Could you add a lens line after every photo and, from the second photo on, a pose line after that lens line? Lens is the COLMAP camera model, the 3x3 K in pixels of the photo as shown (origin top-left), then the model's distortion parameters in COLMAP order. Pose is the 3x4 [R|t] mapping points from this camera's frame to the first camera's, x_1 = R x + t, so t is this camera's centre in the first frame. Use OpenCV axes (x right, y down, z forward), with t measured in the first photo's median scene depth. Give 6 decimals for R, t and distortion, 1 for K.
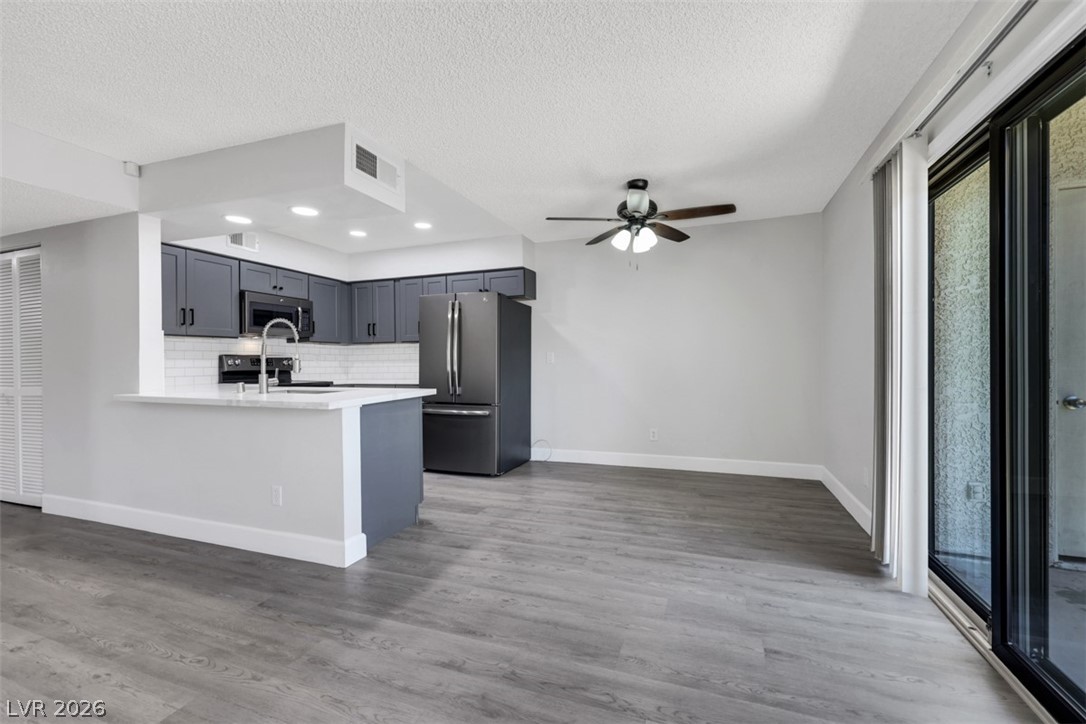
lens RADIAL K [[446.8, 0, 565.5], [0, 446.8, 361.9], [0, 0, 1]] dist [-0.001017, -0.000141]
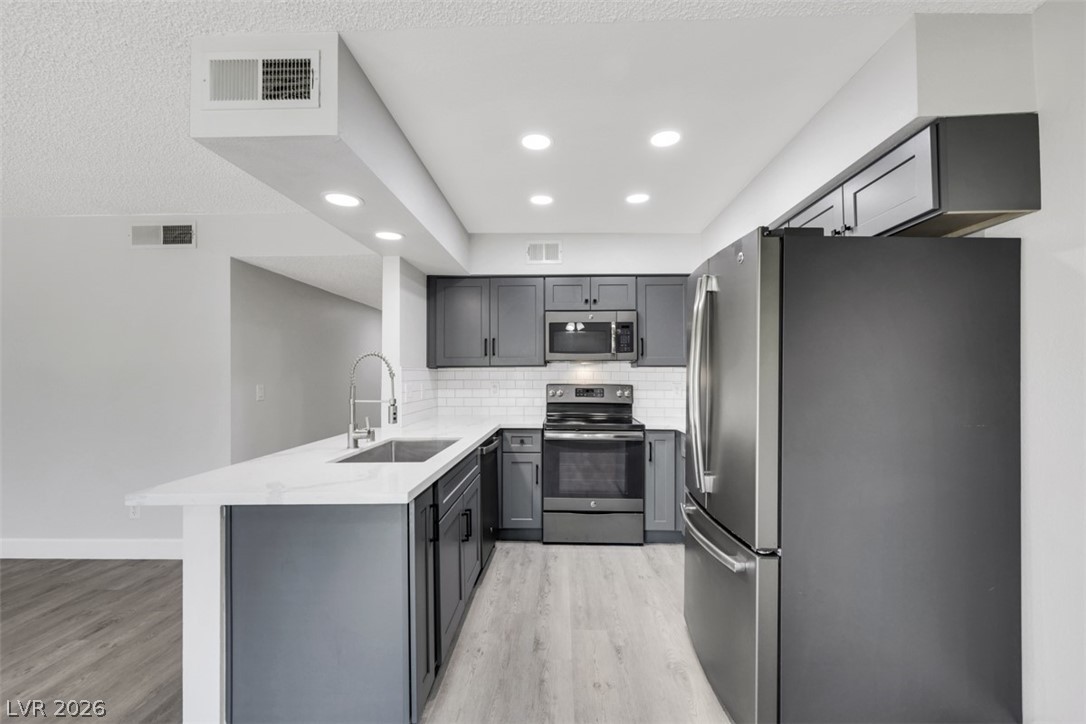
lens RADIAL K [[471.9, 0, 548.2], [0, 471.9, 374.4], [0, 0, 1]] dist [-0.000380, -0.000069]
pose [[0.289086, 0.007894, -0.957271, 0.146444], [-0.000826, 0.999968, 0.007996, -0.041266], [0.957303, -0.001521, 0.289083, 0.686542]]
